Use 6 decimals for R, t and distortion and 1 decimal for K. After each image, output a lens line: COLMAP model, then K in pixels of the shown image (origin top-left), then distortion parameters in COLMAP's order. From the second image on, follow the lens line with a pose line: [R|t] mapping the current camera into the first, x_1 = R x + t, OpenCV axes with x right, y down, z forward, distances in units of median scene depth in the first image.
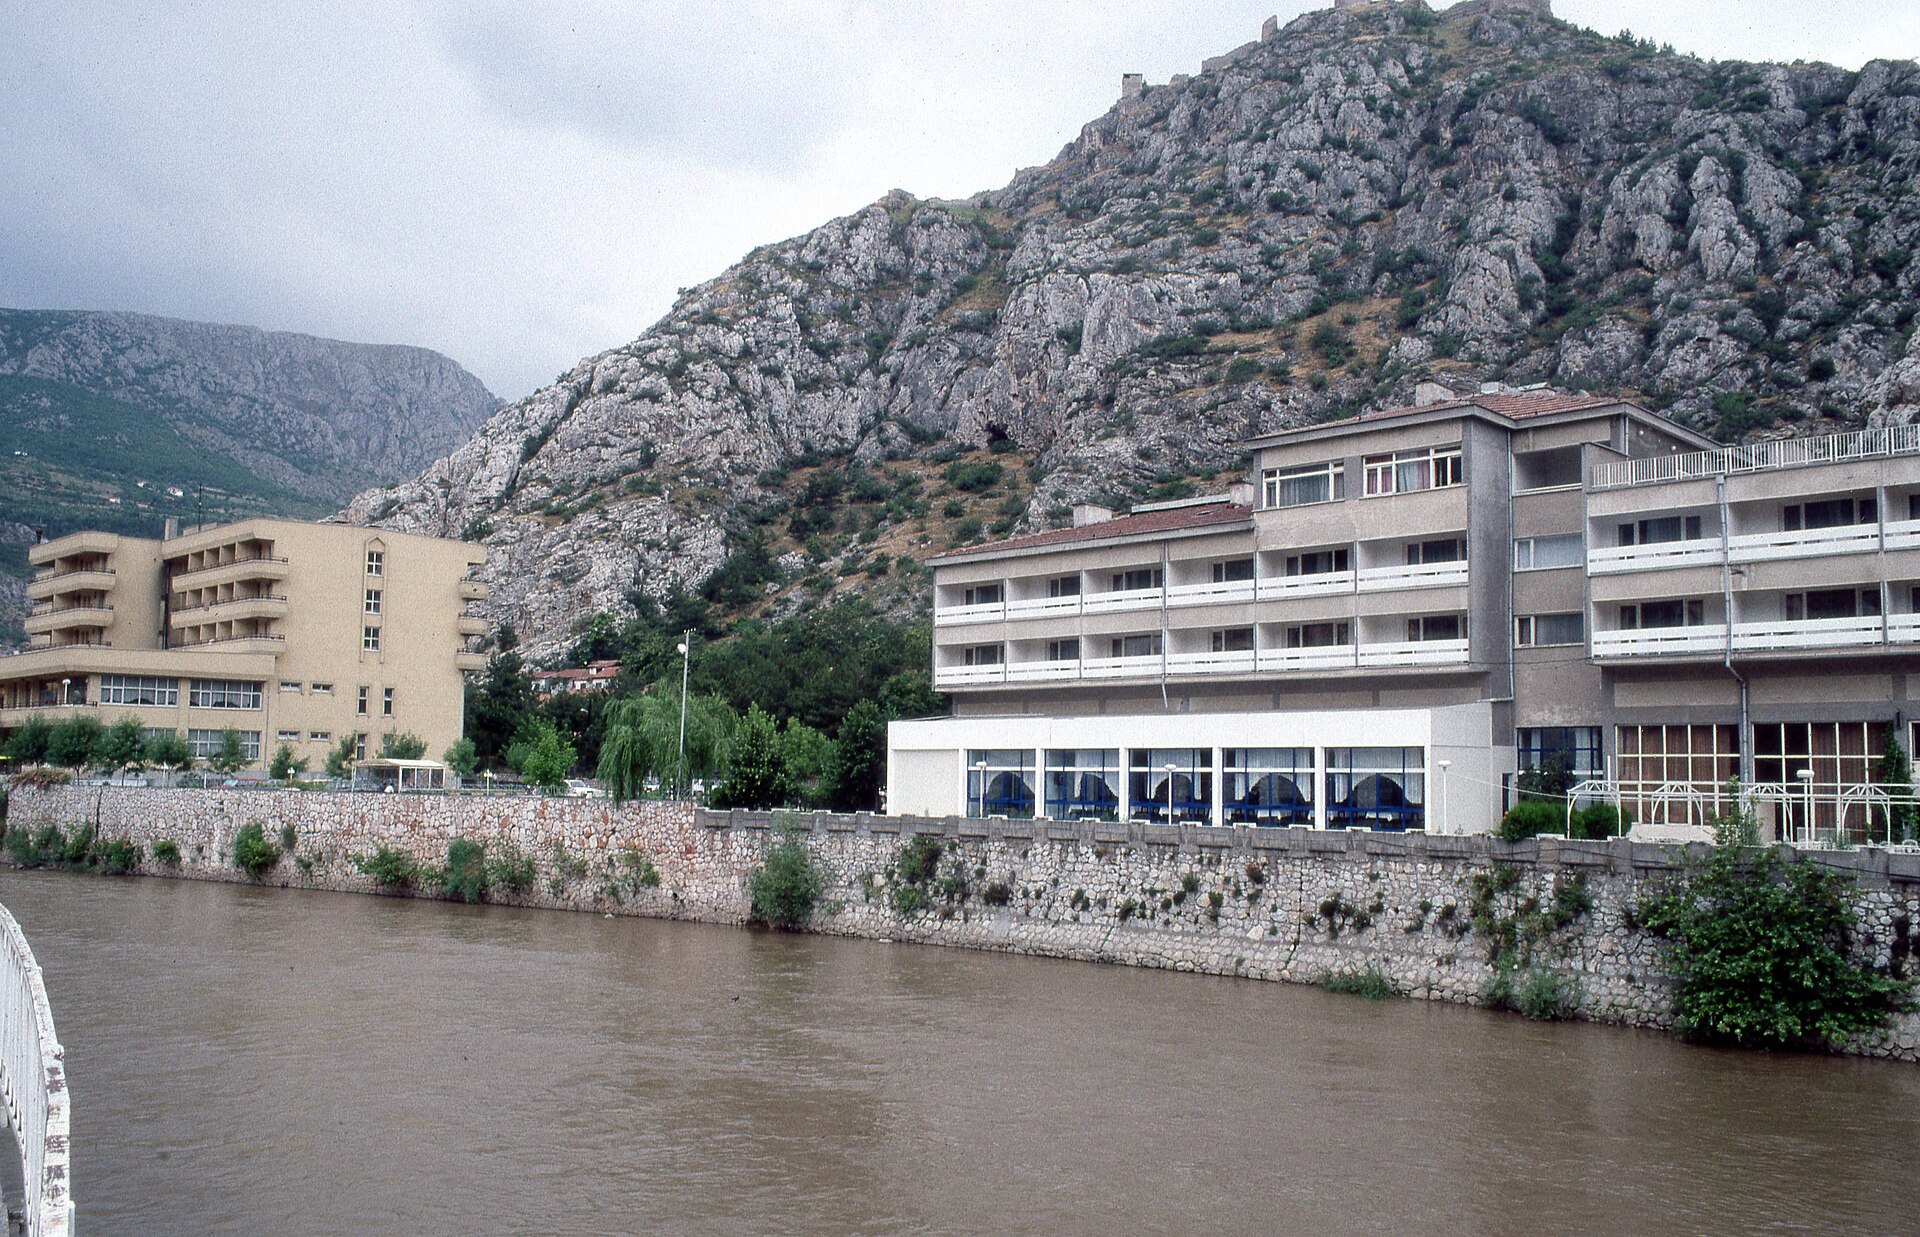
lens RADIAL K [[1675.1, 0, 960.0], [0, 1675.1, 618.5], [0, 0, 1]] dist [-0.084063, 0.127713]
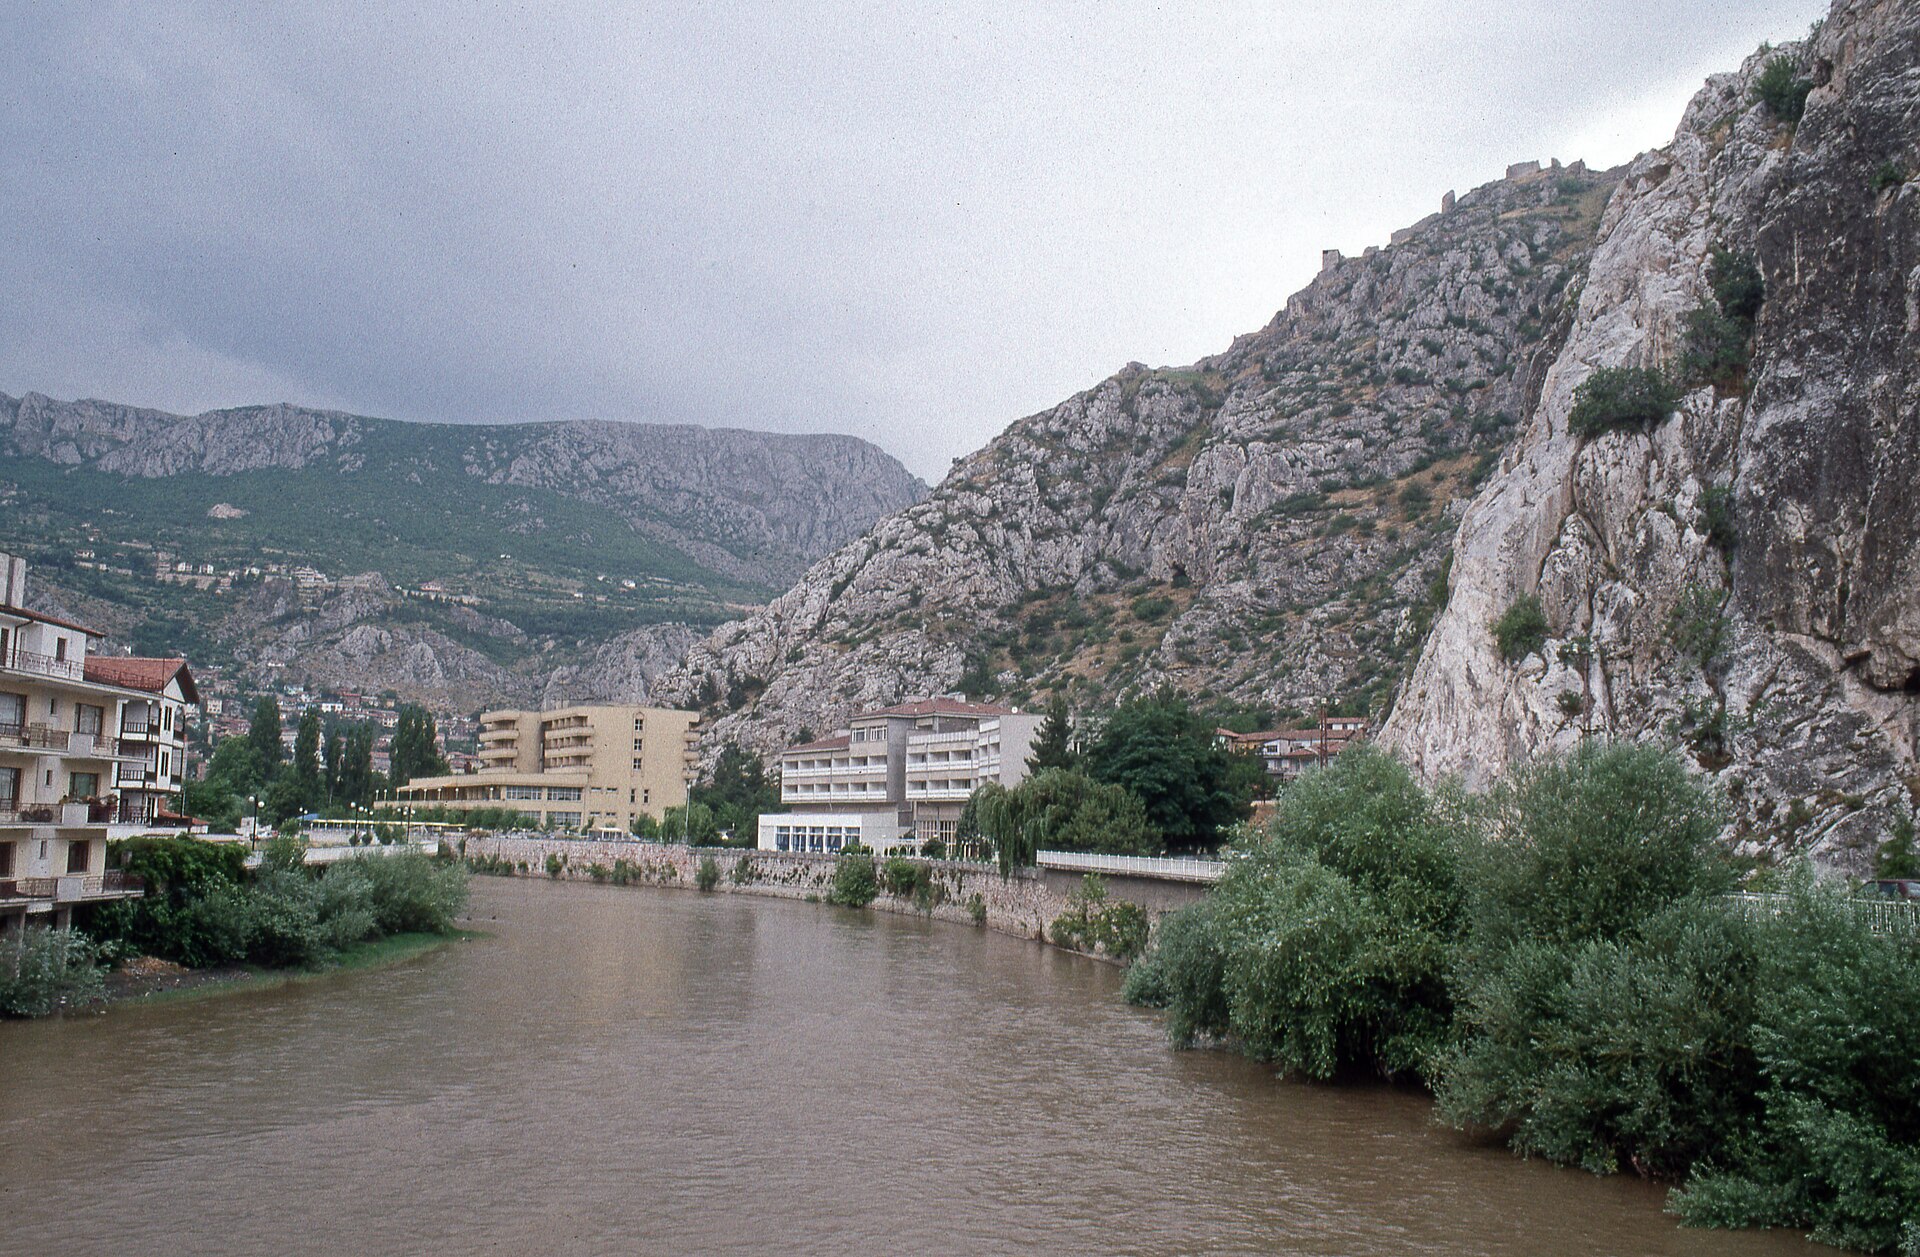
lens RADIAL K [[1733.7, 0, 960.0], [0, 1733.7, 628.5], [0, 0, 1]] dist [-0.016334, 0.009011]
pose [[0.964907, -0.023752, -0.261515, 0.203772], [0.016947, 0.999457, -0.028246, -0.030920], [0.262044, 0.022823, 0.964786, -0.323065]]
